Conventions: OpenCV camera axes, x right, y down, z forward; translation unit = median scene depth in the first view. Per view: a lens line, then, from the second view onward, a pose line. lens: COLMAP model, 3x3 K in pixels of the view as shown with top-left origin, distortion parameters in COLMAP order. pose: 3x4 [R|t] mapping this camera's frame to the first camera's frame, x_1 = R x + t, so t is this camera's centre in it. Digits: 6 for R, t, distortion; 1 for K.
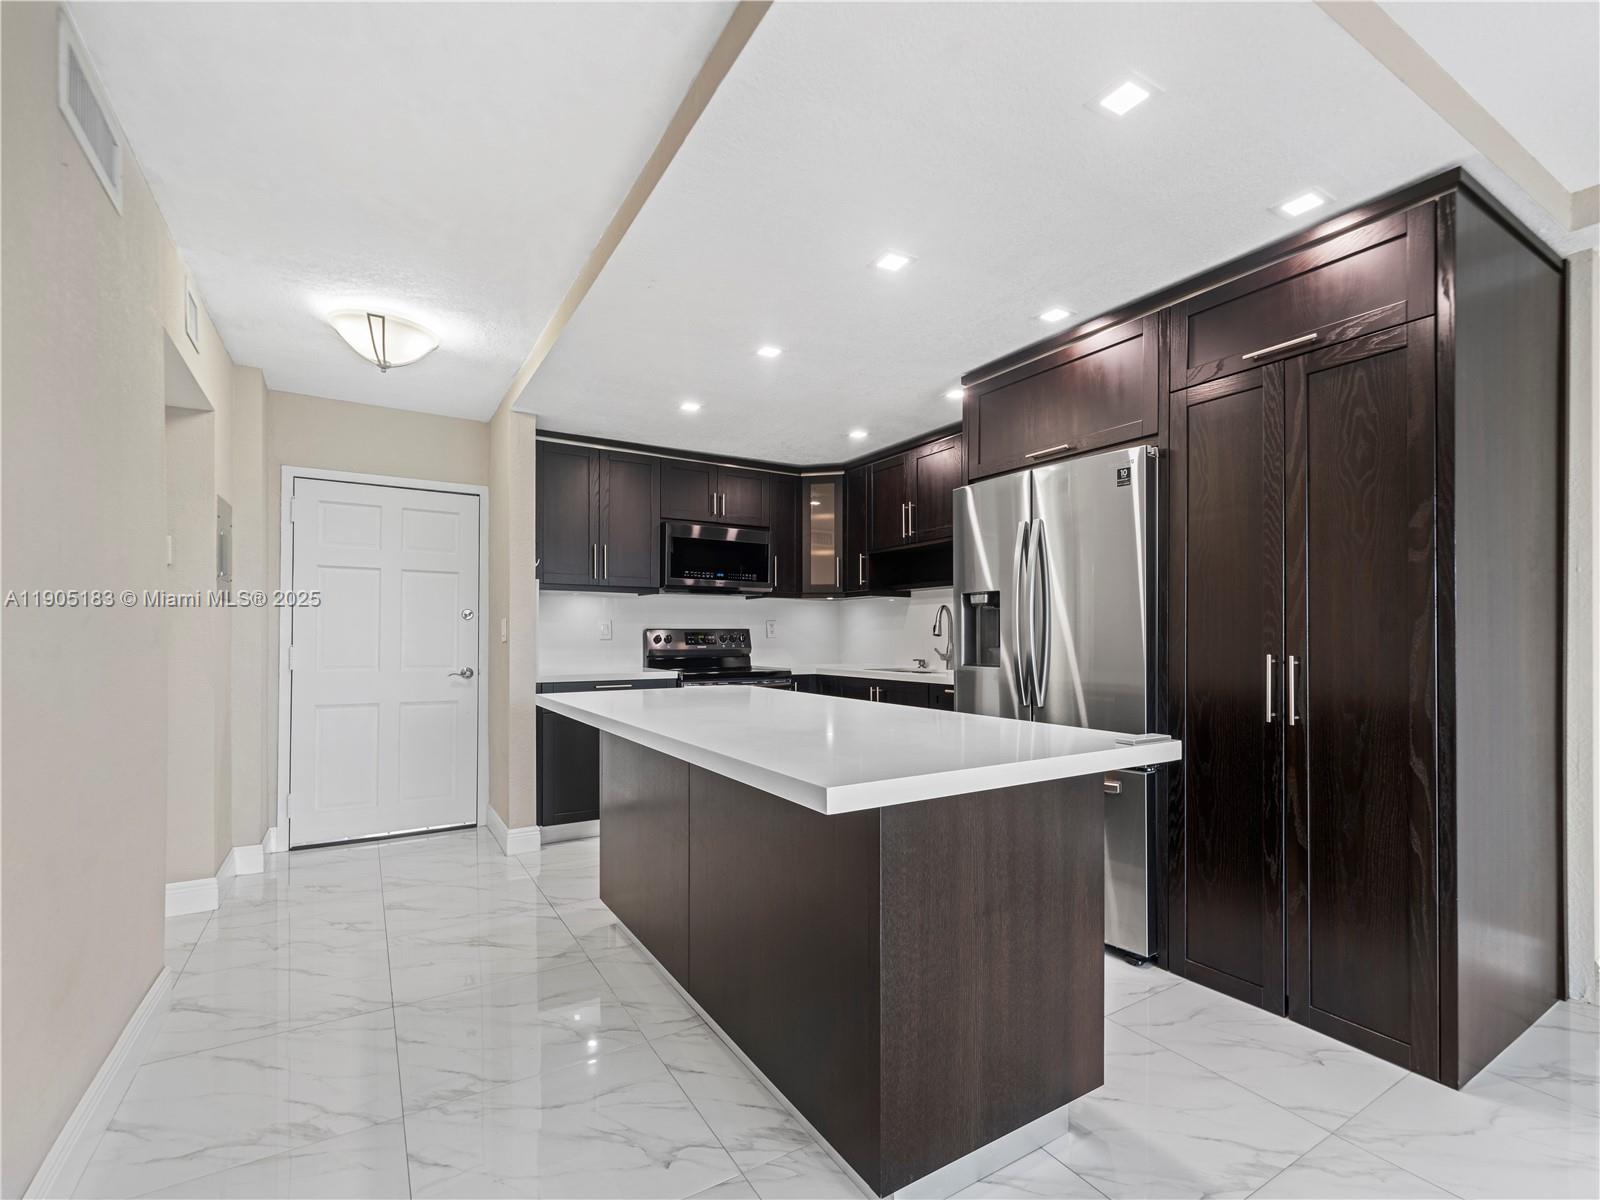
lens RADIAL K [[733.0, 0, 815.0], [0, 733.0, 632.4], [0, 0, 1]] dist [0.001072, -0.000577]
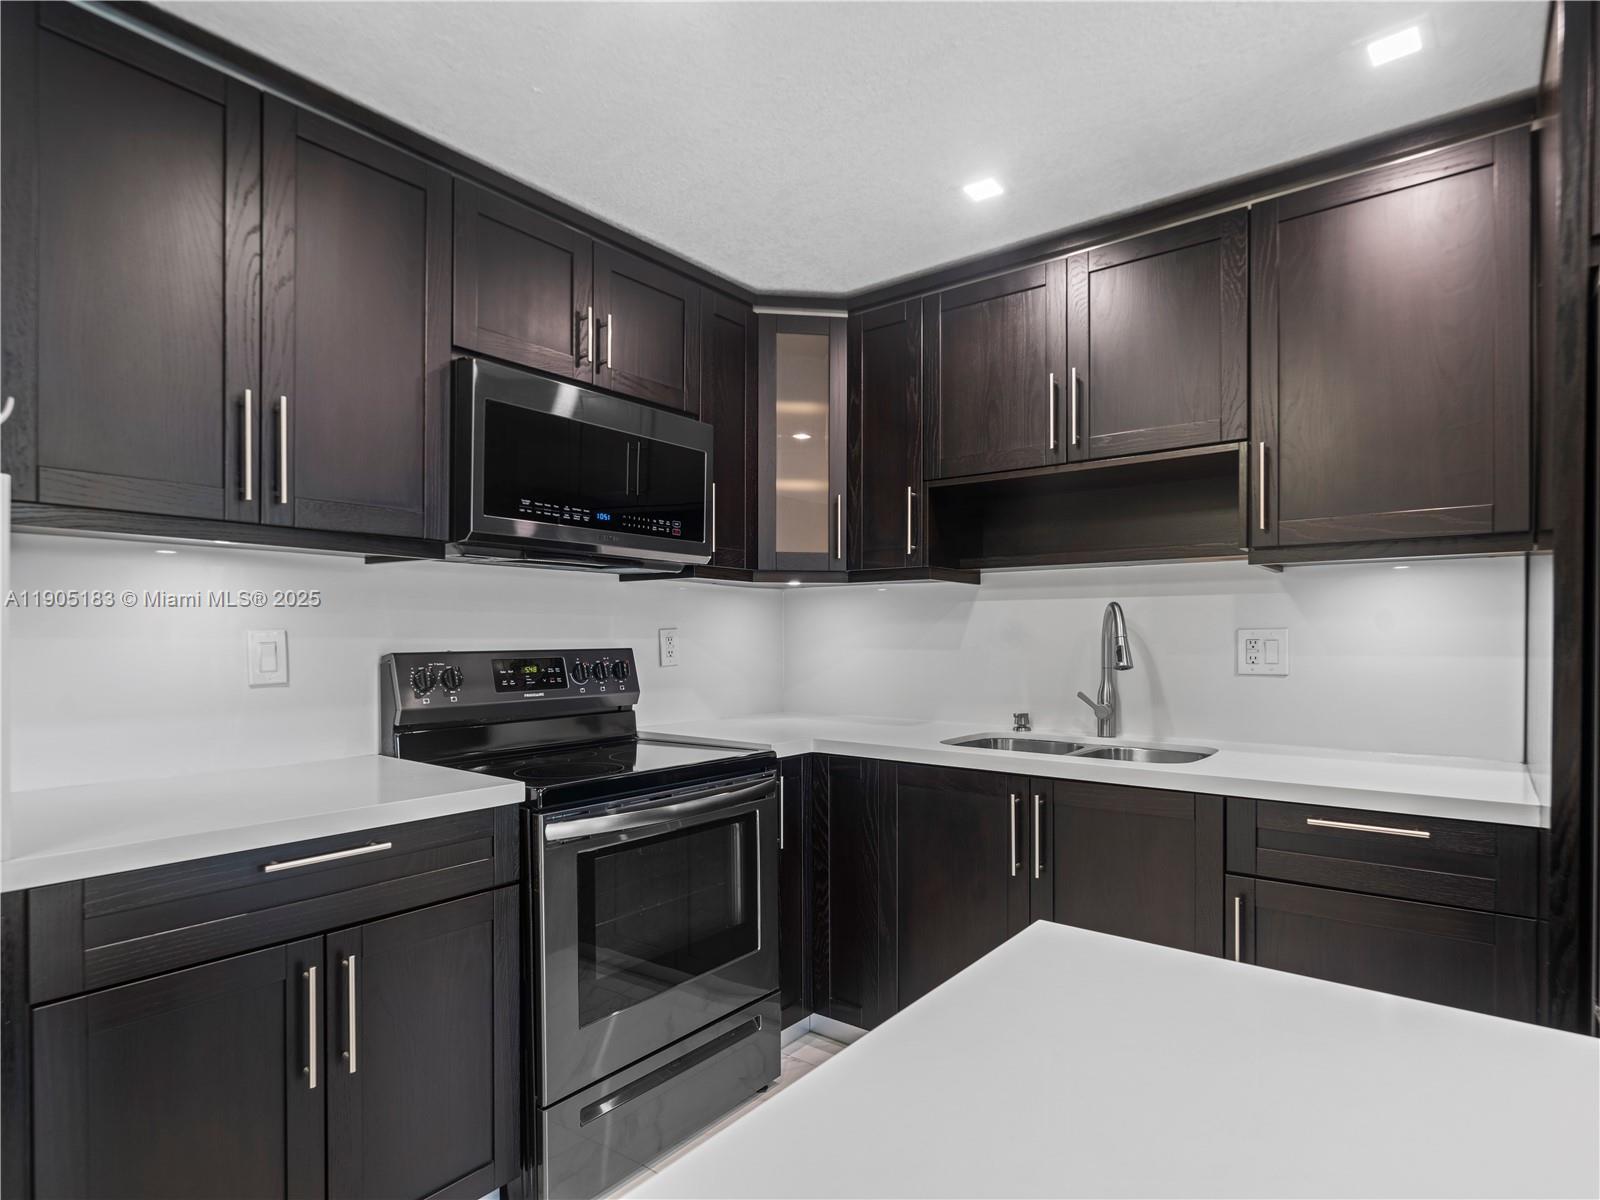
lens RADIAL K [[867.6, 0, 809.9], [0, 867.6, 638.2], [0, 0, 1]] dist [0.022371, 0.000013]
pose [[0.938004, 0.001463, 0.346620, -0.179672], [-0.004368, 0.999962, 0.007600, -0.016047], [-0.346596, -0.008642, 0.937975, 0.497133]]
